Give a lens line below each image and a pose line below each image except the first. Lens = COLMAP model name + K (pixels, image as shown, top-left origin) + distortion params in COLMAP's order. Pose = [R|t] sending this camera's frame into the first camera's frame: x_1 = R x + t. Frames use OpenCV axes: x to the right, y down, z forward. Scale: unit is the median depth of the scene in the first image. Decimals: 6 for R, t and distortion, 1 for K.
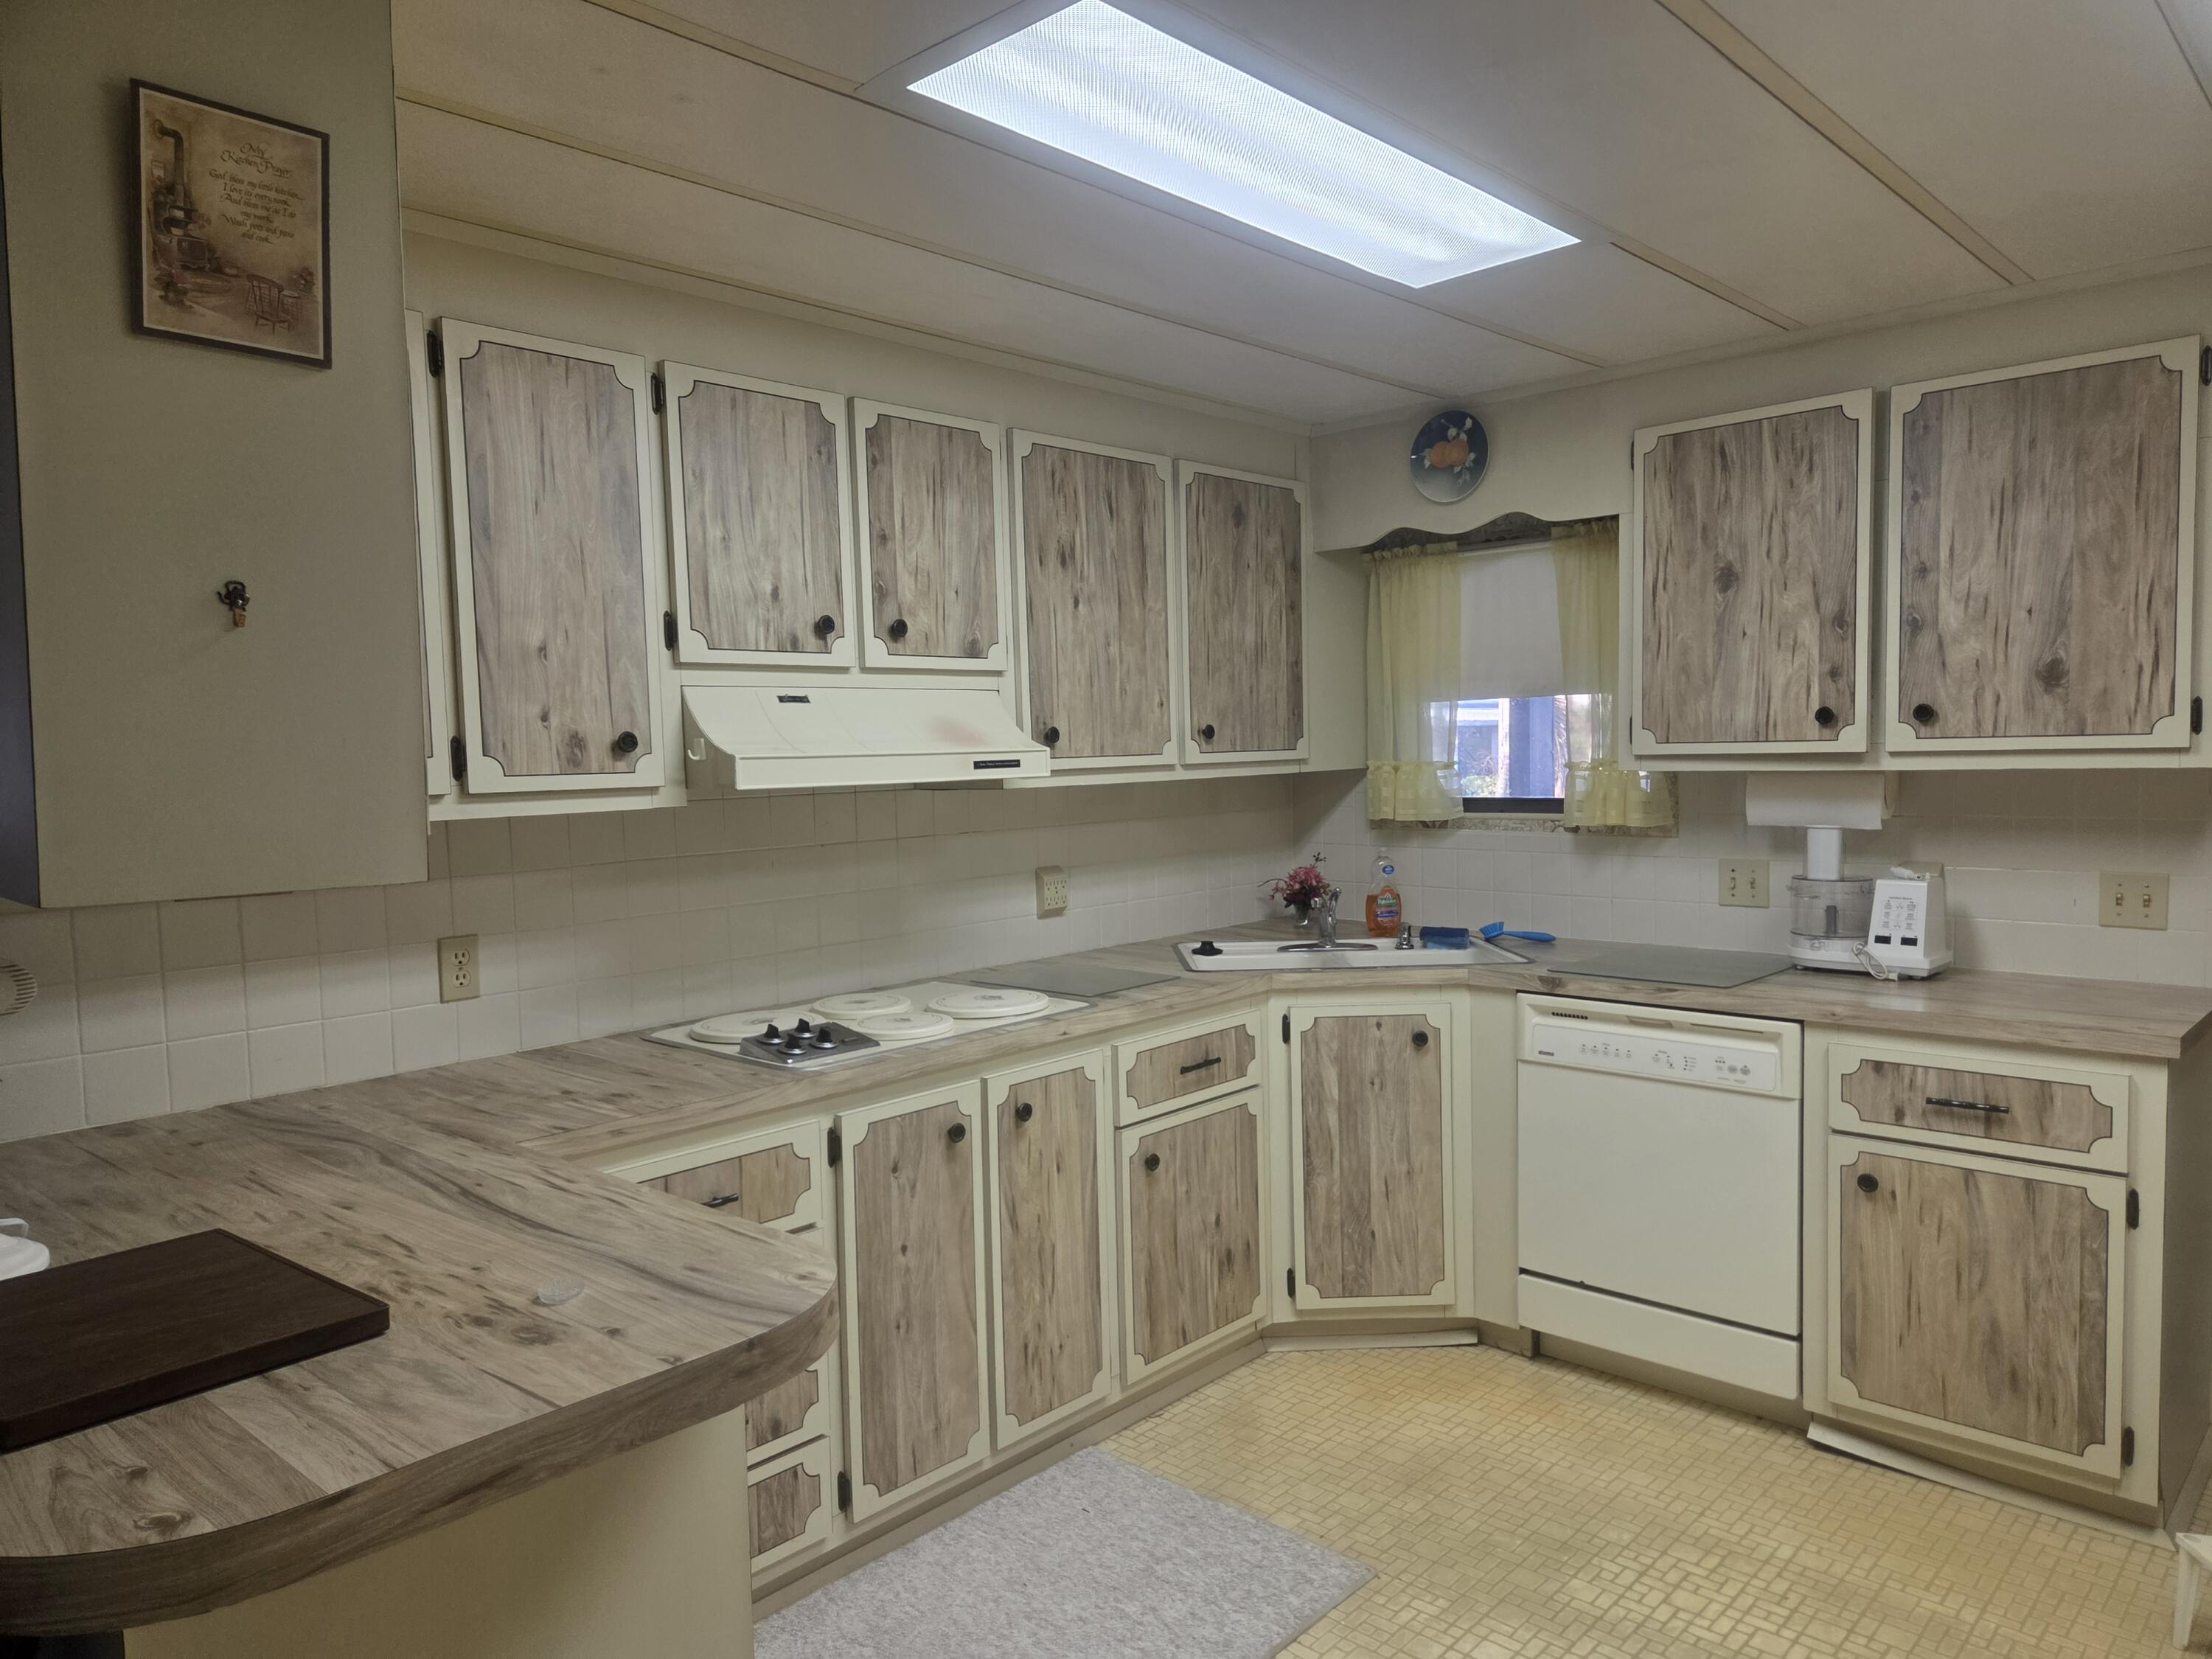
lens RADIAL K [[1466.7, 0, 1110.4], [0, 1466.7, 808.3], [0, 0, 1]] dist [0.077159, -0.063644]
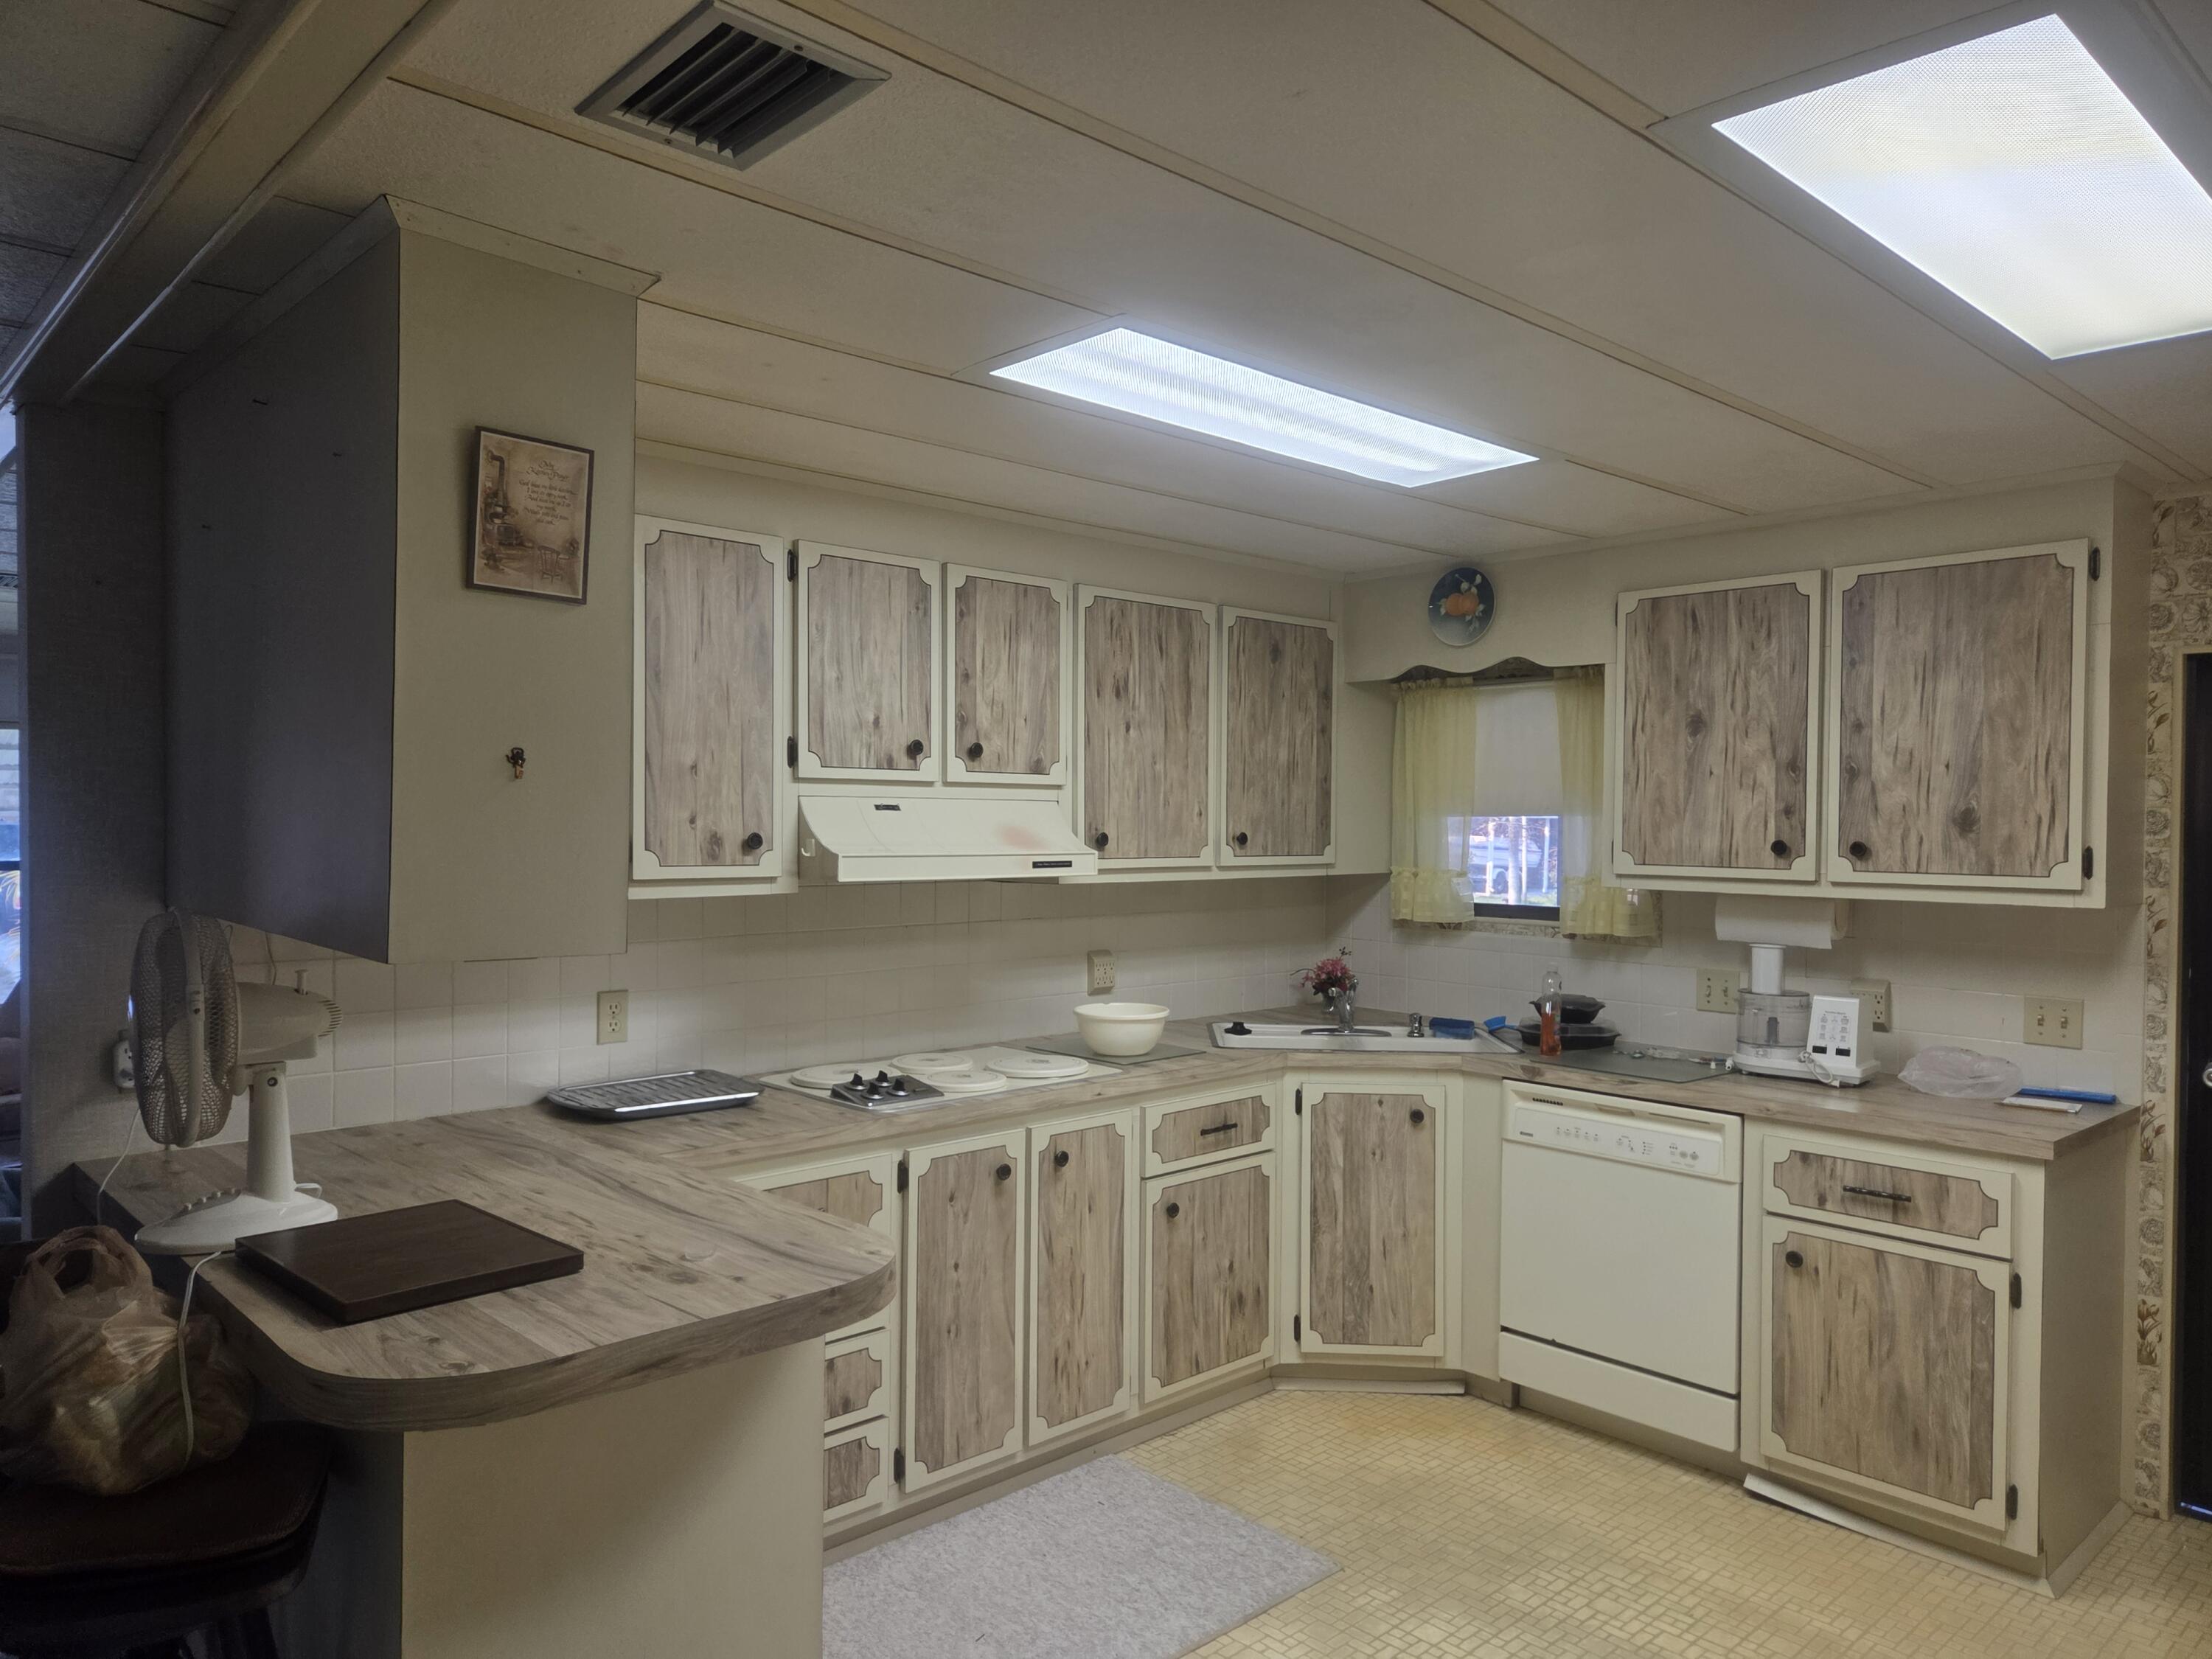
lens RADIAL K [[1466.7, 0, 1110.4], [0, 1466.7, 808.3], [0, 0, 1]] dist [0.077159, -0.063644]
pose [[0.997418, 0.033663, -0.063437, 0.046874], [-0.036907, 0.998033, -0.050680, -0.018088], [0.061606, 0.052890, 0.996698, -0.203211]]
